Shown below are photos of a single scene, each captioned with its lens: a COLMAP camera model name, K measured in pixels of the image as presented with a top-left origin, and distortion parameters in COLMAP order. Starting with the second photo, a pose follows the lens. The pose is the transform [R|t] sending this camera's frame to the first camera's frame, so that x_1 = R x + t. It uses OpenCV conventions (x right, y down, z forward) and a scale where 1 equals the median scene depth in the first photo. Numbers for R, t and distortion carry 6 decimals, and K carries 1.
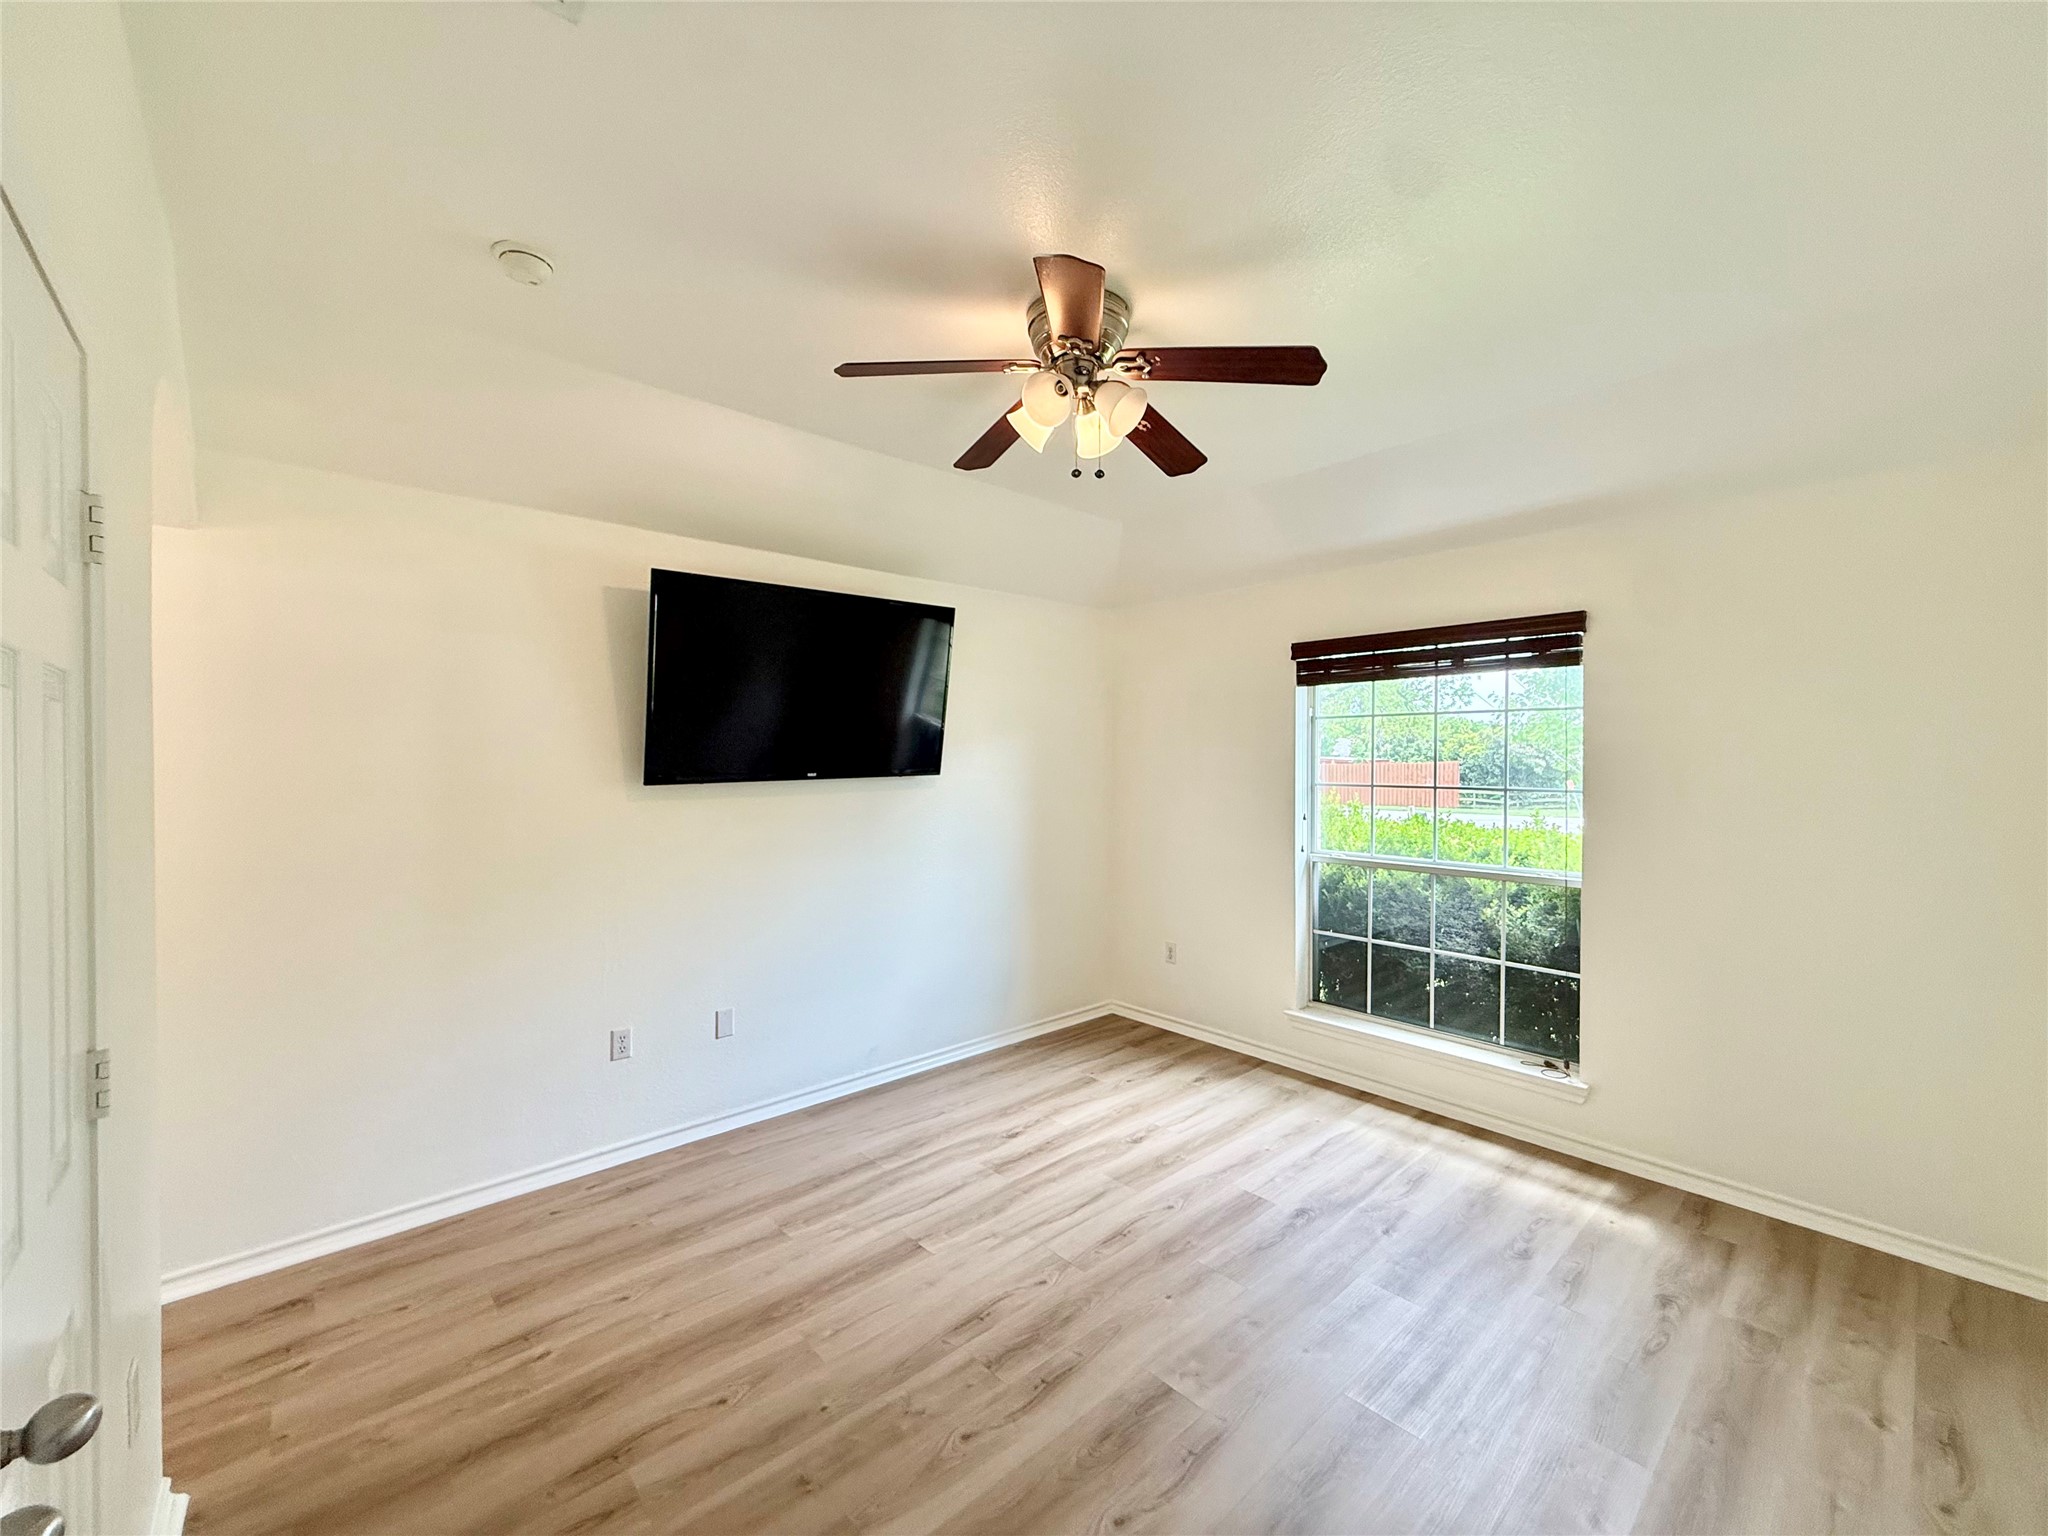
lens RADIAL K [[820.7, 0, 1022.9], [0, 820.7, 772.0], [0, 0, 1]] dist [0.003681, -0.001245]
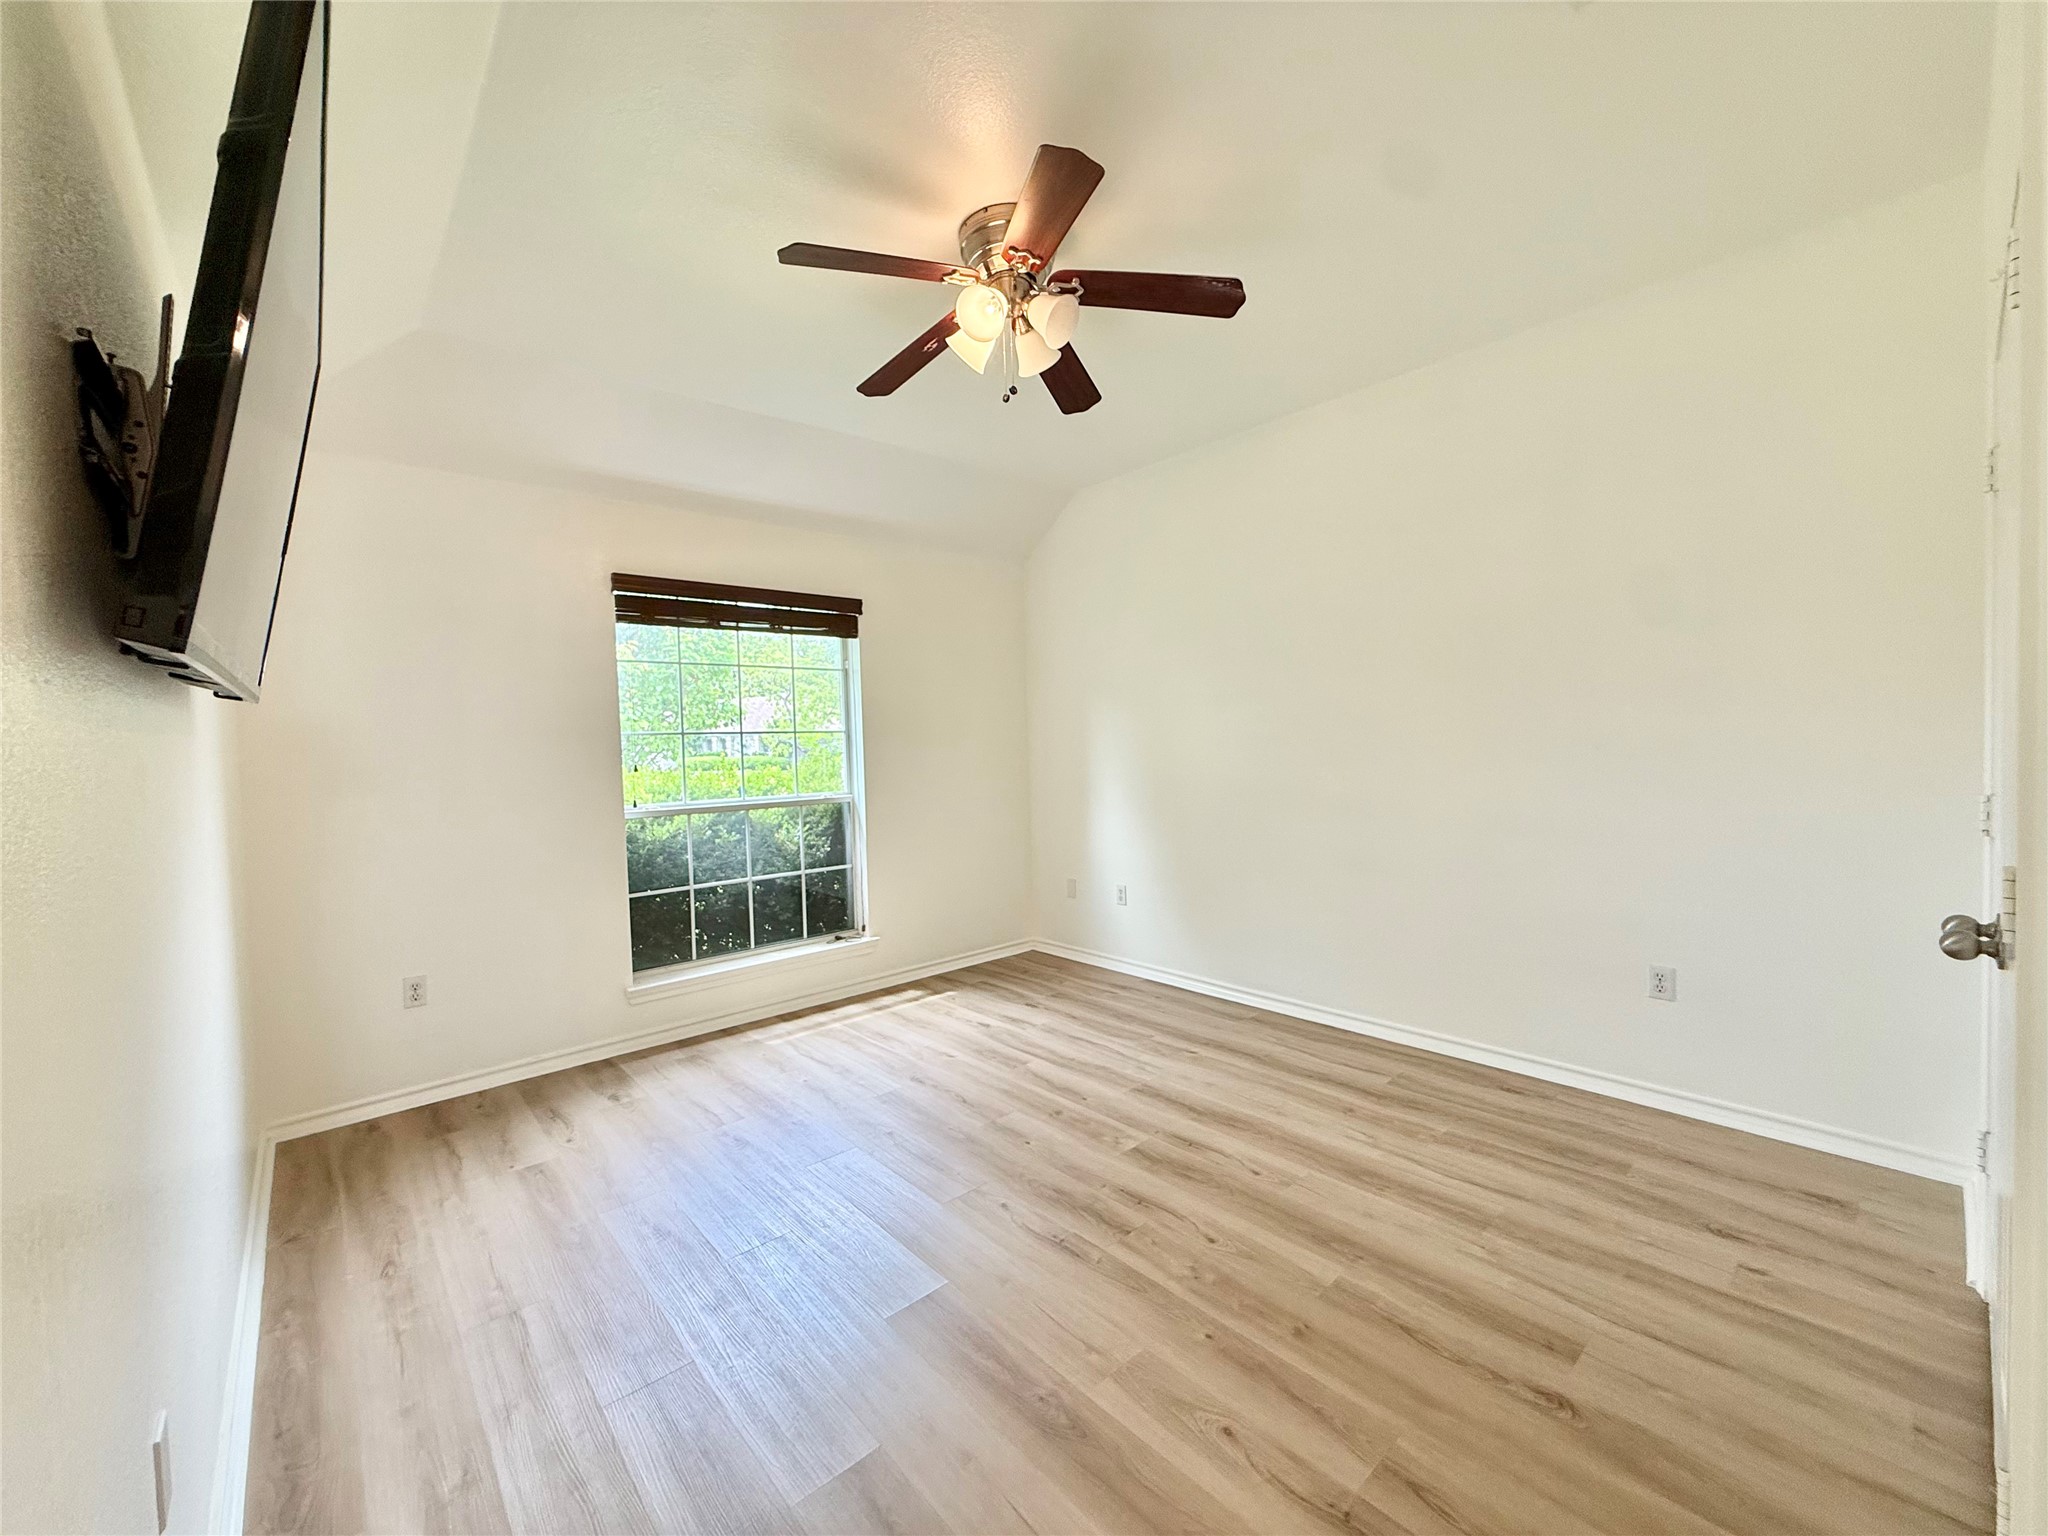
lens RADIAL K [[820.7, 0, 1024.4], [0, 820.7, 760.7], [0, 0, 1]] dist [0.003681, -0.001245]
pose [[0.000518, -0.023064, 0.999734, -0.648365], [0.043458, 0.998790, 0.023020, 0.051865], [-0.999055, 0.043434, 0.001520, 0.660537]]
